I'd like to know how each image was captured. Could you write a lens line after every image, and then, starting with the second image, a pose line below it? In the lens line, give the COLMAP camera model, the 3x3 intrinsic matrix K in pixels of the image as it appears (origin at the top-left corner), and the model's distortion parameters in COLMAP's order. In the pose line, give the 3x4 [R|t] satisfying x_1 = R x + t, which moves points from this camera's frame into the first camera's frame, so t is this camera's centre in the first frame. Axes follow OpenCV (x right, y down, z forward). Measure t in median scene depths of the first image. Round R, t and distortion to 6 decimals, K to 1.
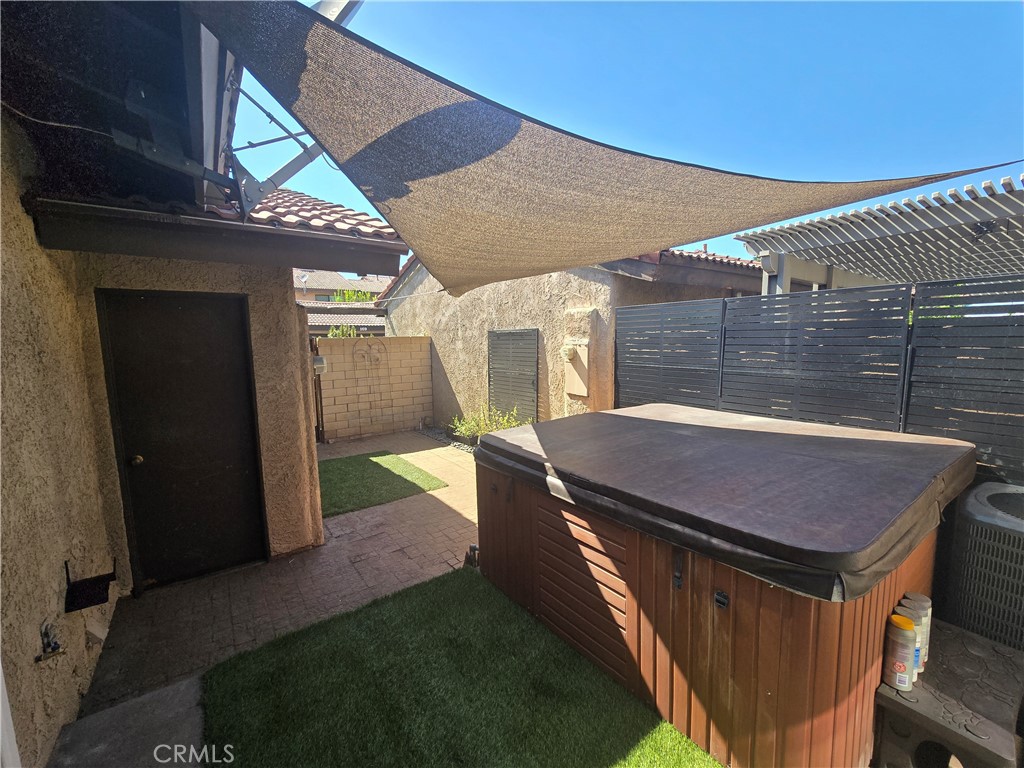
lens RADIAL K [[418.9, 0, 513.2], [0, 418.9, 387.3], [0, 0, 1]] dist [-0.001554, -0.000239]
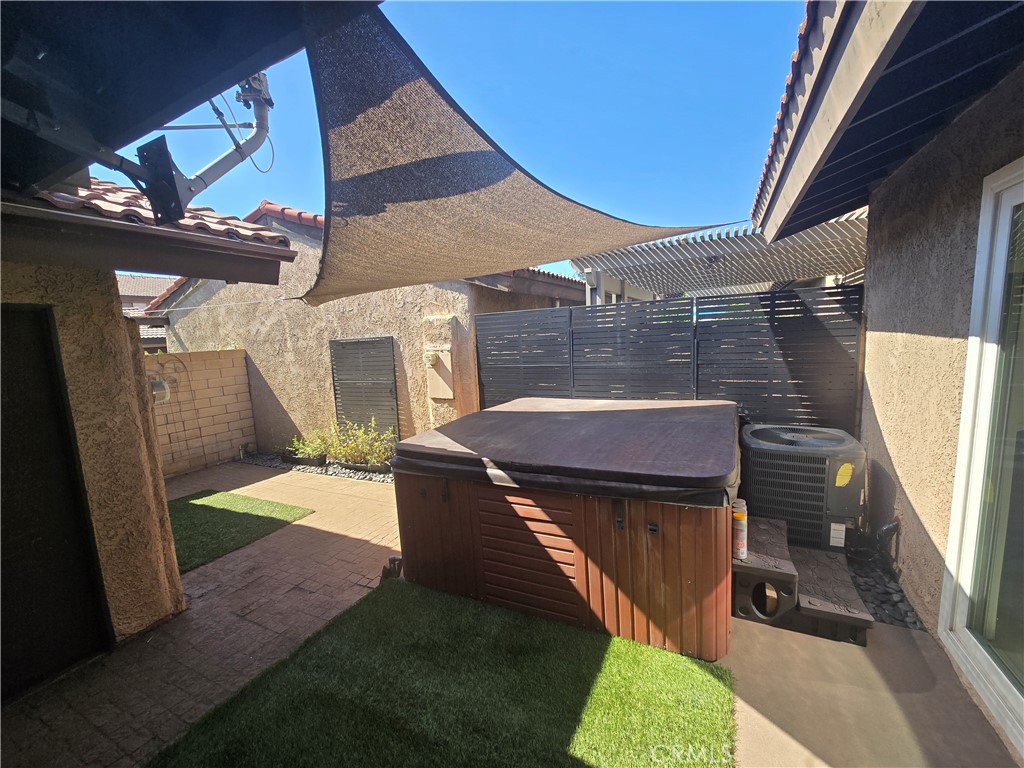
lens RADIAL K [[420.7, 0, 513.2], [0, 420.7, 387.2], [0, 0, 1]] dist [0.001967, -0.000433]
pose [[0.895614, -0.087102, 0.436220, -0.215326], [0.091545, 0.995742, 0.010869, -0.007253], [-0.435309, 0.030200, 0.899774, -0.031429]]
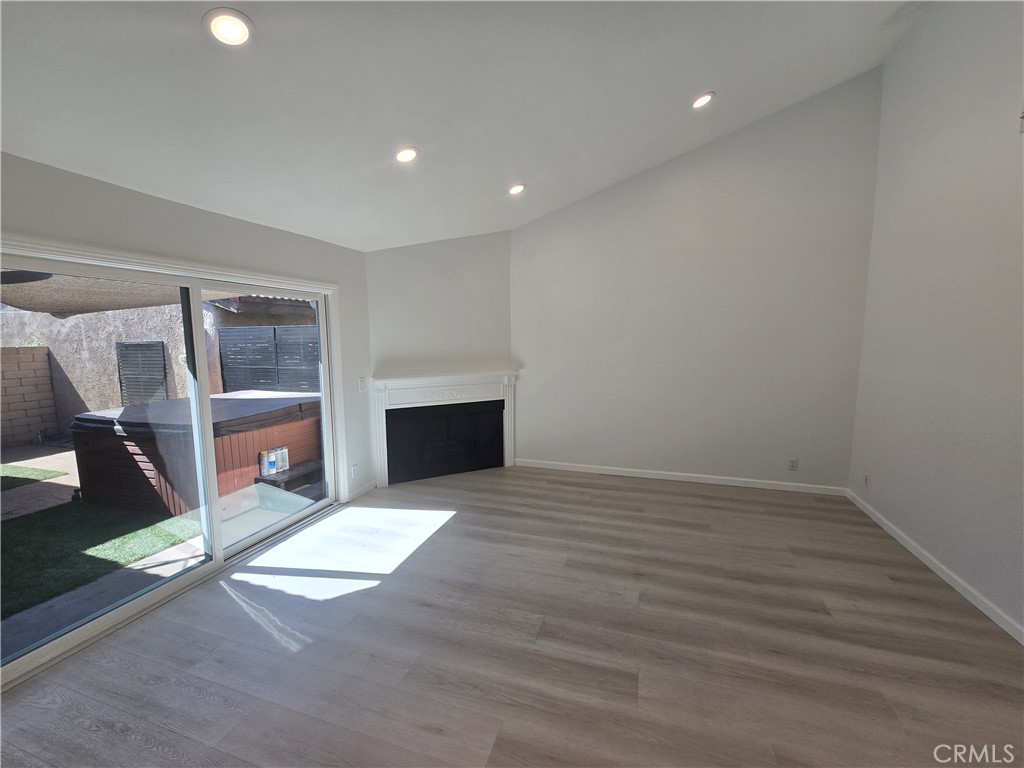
lens RADIAL K [[423.5, 0, 508.6], [0, 423.5, 385.3], [0, 0, 1]] dist [0.000795, 0.000147]
pose [[0.825081, -0.061825, 0.561622, 0.322570], [0.069436, 0.997556, 0.007805, 0.090609], [-0.560732, 0.032557, 0.827357, -1.053568]]
